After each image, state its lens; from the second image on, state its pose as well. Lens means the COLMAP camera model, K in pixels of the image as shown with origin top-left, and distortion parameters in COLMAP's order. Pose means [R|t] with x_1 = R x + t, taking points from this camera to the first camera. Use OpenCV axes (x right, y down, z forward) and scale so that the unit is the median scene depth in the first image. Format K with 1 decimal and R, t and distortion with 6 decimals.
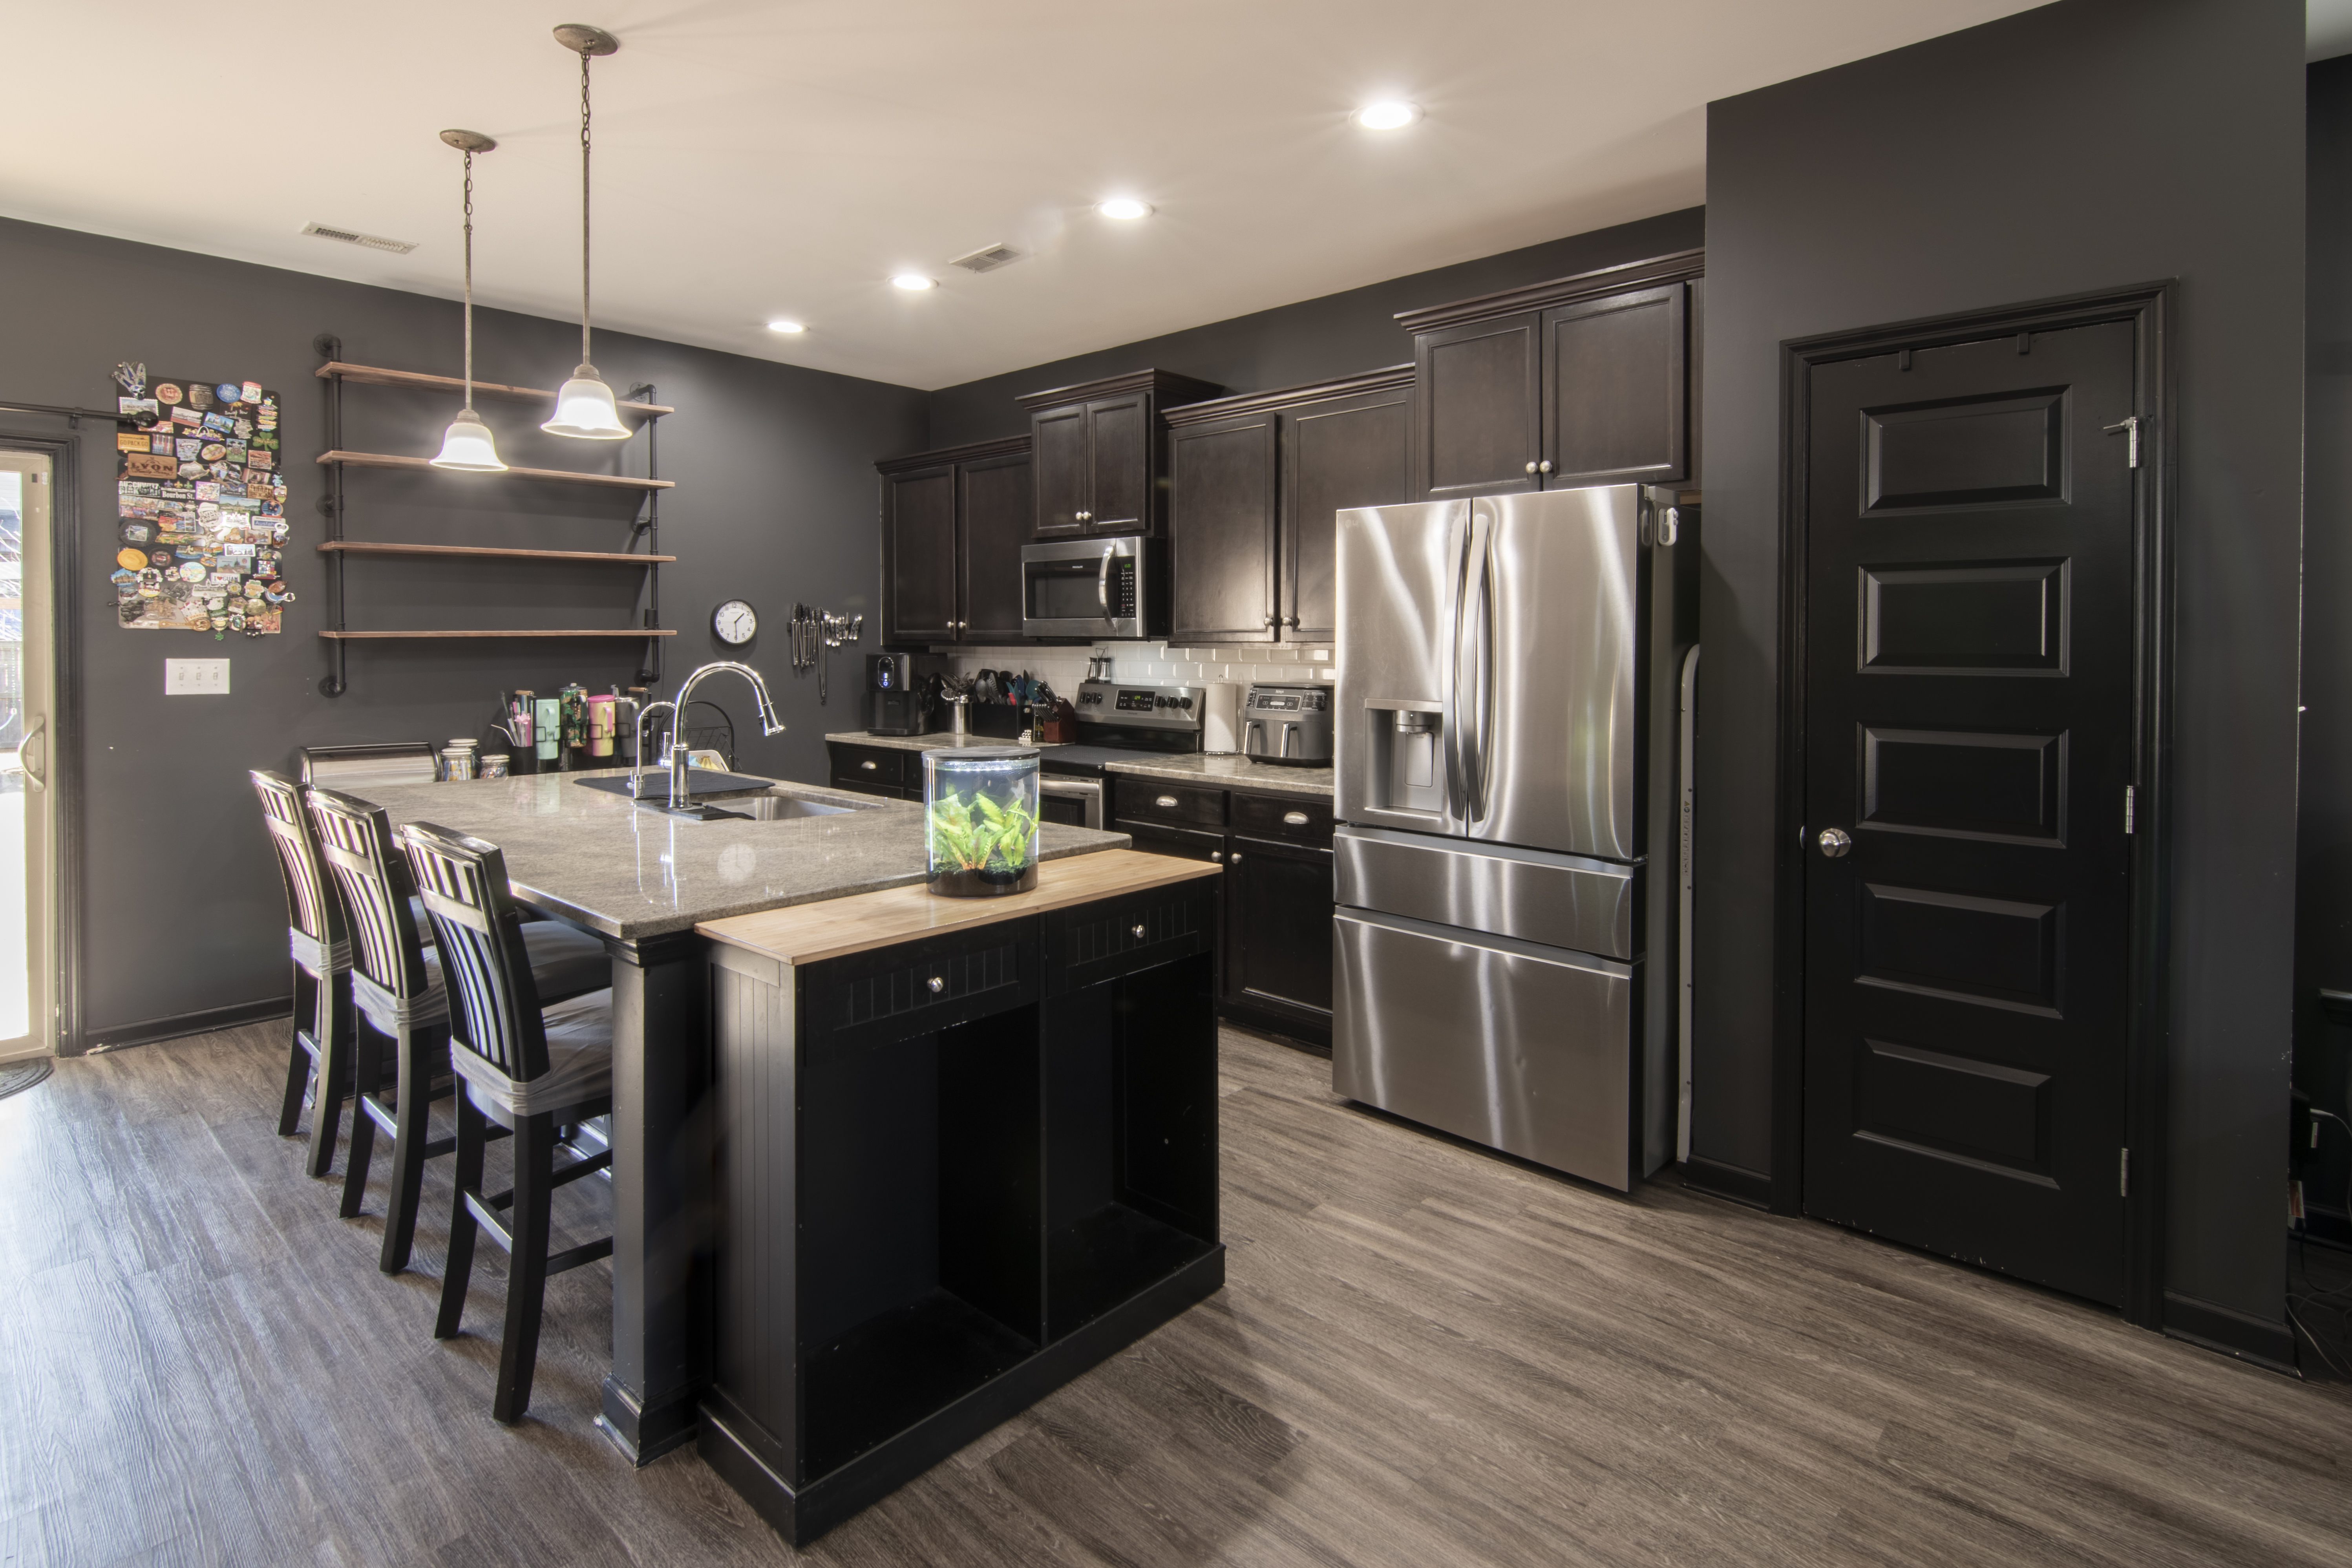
lens RADIAL K [[1166.0, 0, 1227.5], [0, 1166.0, 649.4], [0, 0, 1]] dist [0.003874, -0.007865]
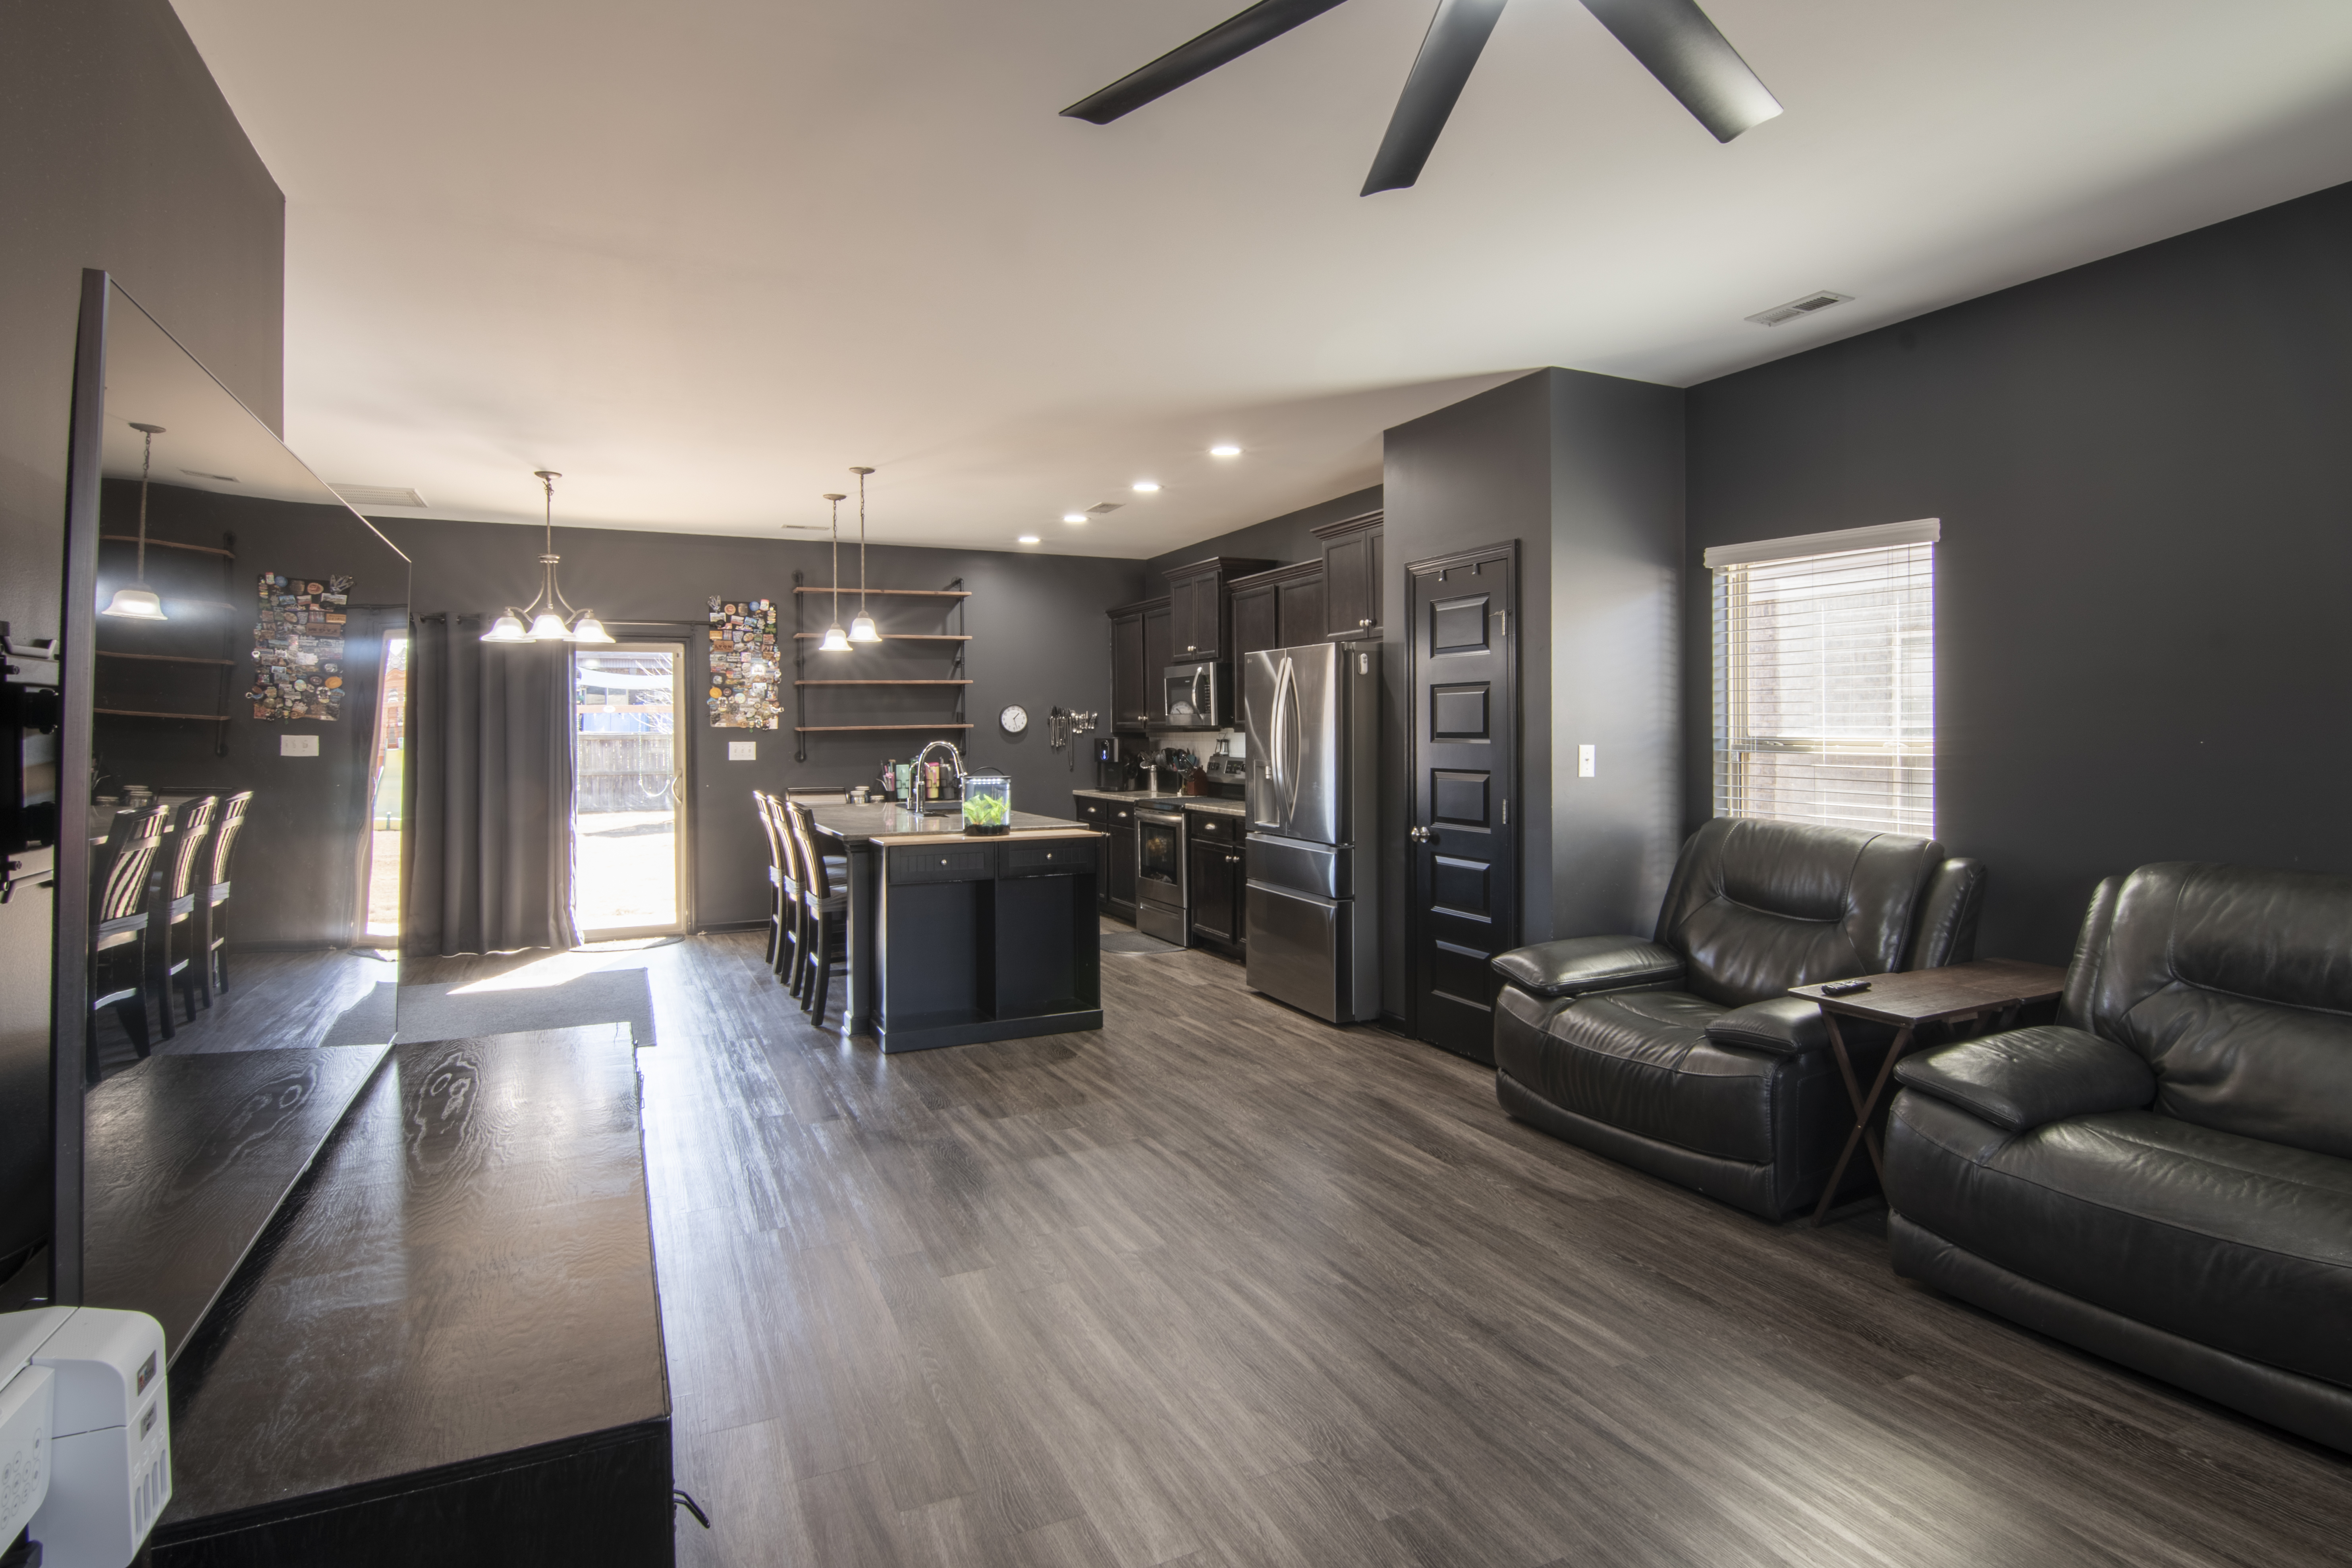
lens RADIAL K [[1197.7, 0, 1232.1], [0, 1197.7, 725.3], [0, 0, 1]] dist [-0.027716, -0.001662]
pose [[0.933818, -0.010661, -0.357589, 0.618279], [0.007600, 0.999921, -0.009966, 0.006438], [0.357667, 0.006589, 0.933826, -0.594511]]
